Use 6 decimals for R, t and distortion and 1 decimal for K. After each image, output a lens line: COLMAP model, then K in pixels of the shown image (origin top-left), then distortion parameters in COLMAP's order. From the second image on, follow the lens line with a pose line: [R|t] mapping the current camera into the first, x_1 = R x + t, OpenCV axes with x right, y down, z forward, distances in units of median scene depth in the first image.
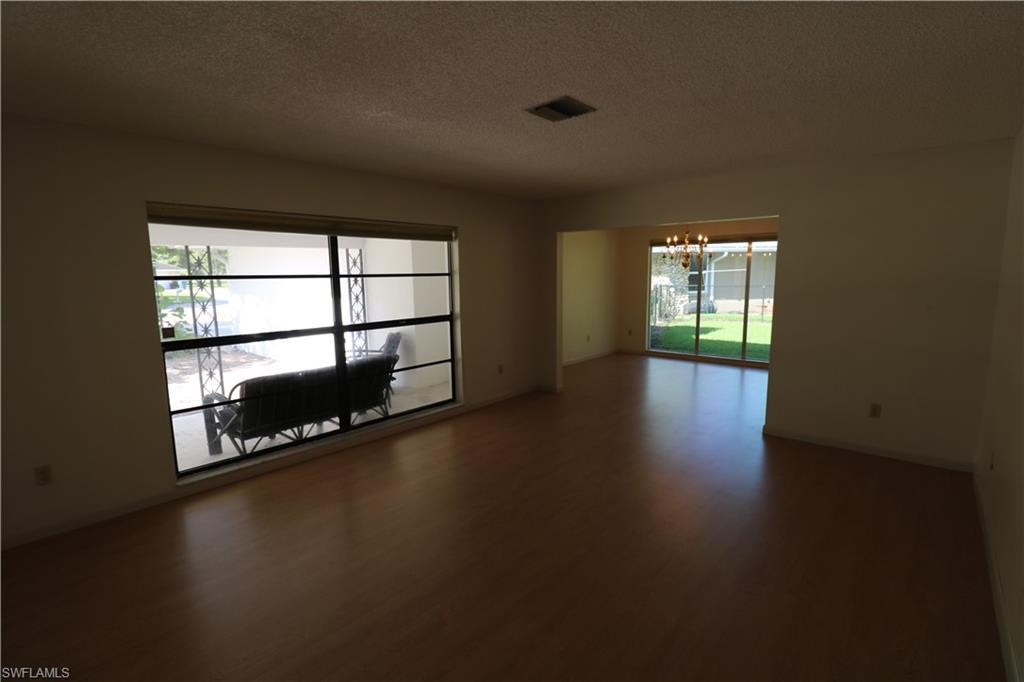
lens RADIAL K [[474.2, 0, 514.5], [0, 474.2, 341.7], [0, 0, 1]] dist [-0.008104, -0.007768]
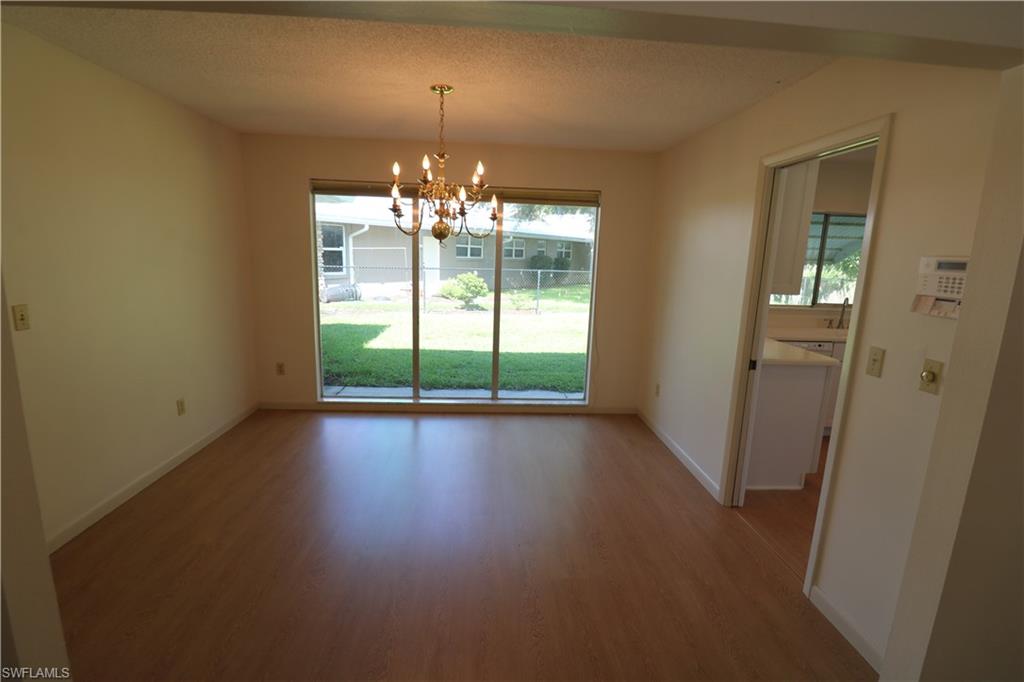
lens RADIAL K [[474.2, 0, 515.6], [0, 474.2, 342.5], [0, 0, 1]] dist [-0.008104, -0.007768]
pose [[0.706287, -0.090216, 0.702153, 0.107077], [0.054353, 0.995830, 0.073276, -0.098096], [-0.705836, -0.013590, 0.708245, 0.692730]]
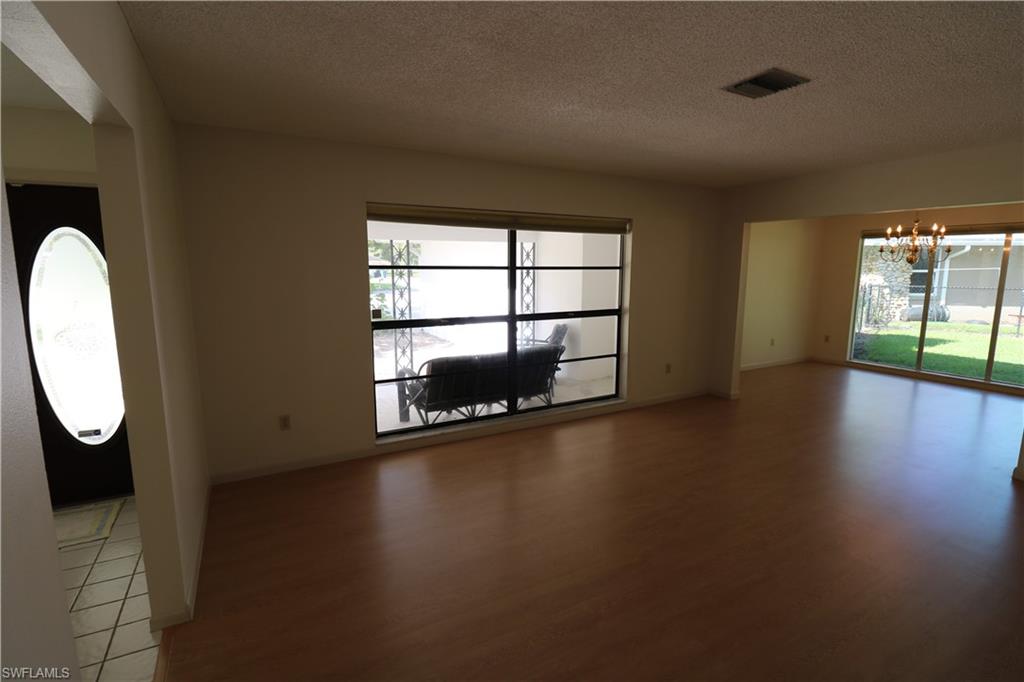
lens RADIAL K [[474.2, 0, 510.7], [0, 474.2, 342.8], [0, 0, 1]] dist [-0.008104, -0.007768]
pose [[0.940248, 0.065490, -0.334132, -0.014198], [-0.060605, 0.997848, 0.025035, 0.002062], [0.335053, -0.003289, 0.942194, -0.000236]]
